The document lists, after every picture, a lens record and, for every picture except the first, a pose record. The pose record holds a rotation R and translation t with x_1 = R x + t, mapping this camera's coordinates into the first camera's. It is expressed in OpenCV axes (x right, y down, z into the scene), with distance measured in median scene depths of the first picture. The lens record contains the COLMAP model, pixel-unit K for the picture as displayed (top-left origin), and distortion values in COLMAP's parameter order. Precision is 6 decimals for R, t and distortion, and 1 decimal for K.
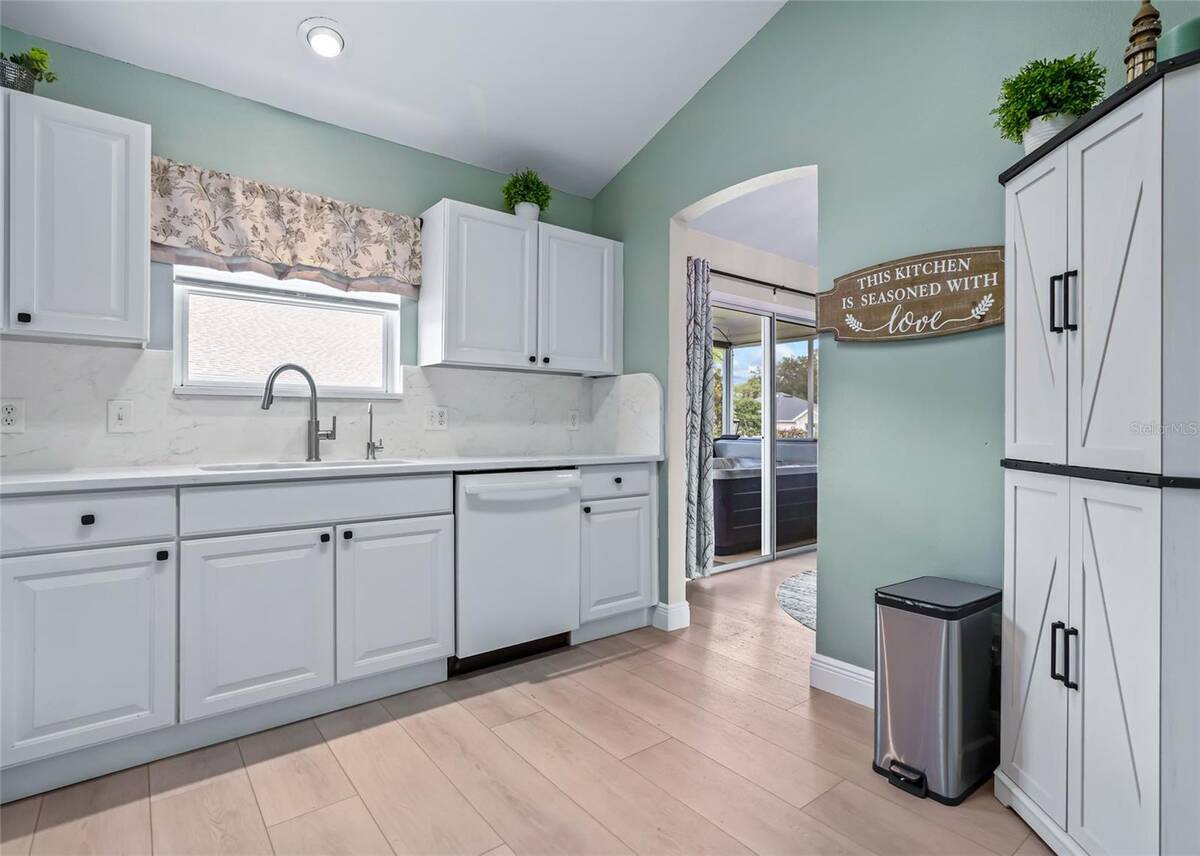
lens RADIAL K [[619.3, 0, 615.5], [0, 619.3, 426.7], [0, 0, 1]] dist [-0.000303, 0.032948]
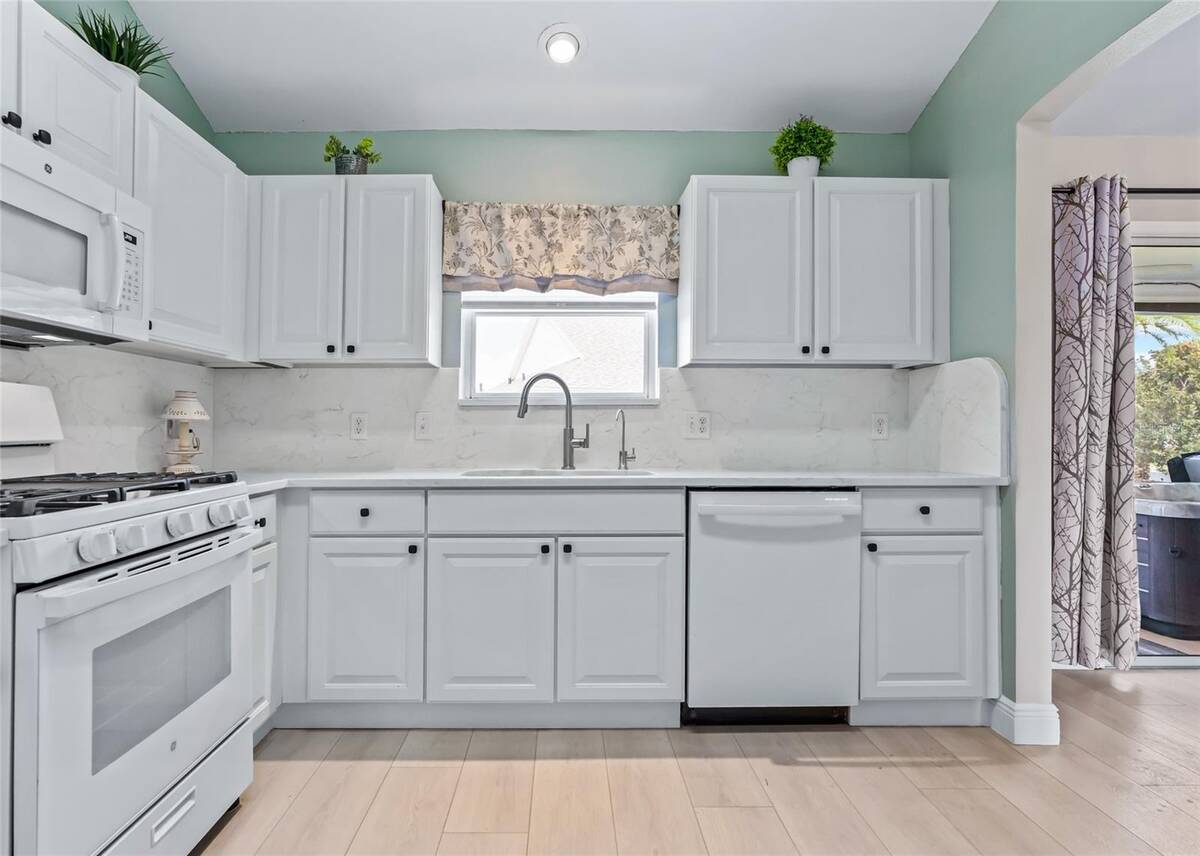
lens RADIAL K [[626.6, 0, 610.0], [0, 626.6, 427.1], [0, 0, 1]] dist [-0.001124, 0.001597]
pose [[0.792342, -0.006150, -0.610046, 0.168046], [-0.000430, 0.999943, -0.010640, -0.001319], [0.610077, 0.008692, 0.792295, 0.220744]]
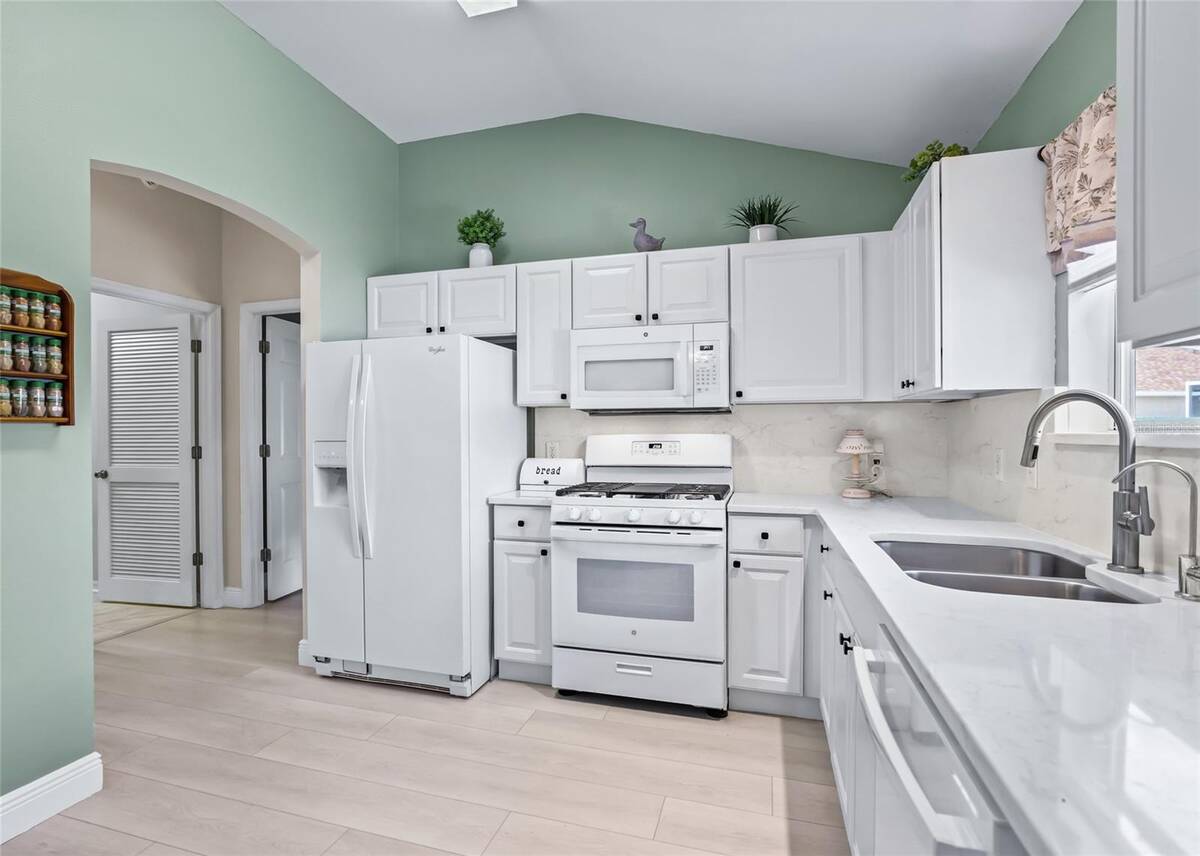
lens RADIAL K [[591.9, 0, 544.4], [0, 591.9, 429.8], [0, 0, 1]] dist [-0.021571, 0.000255]
pose [[-0.846864, -0.002382, -0.531804, 0.168472], [-0.003977, 0.999990, 0.001854, -0.057872], [0.531794, 0.003685, -0.846866, 1.101593]]
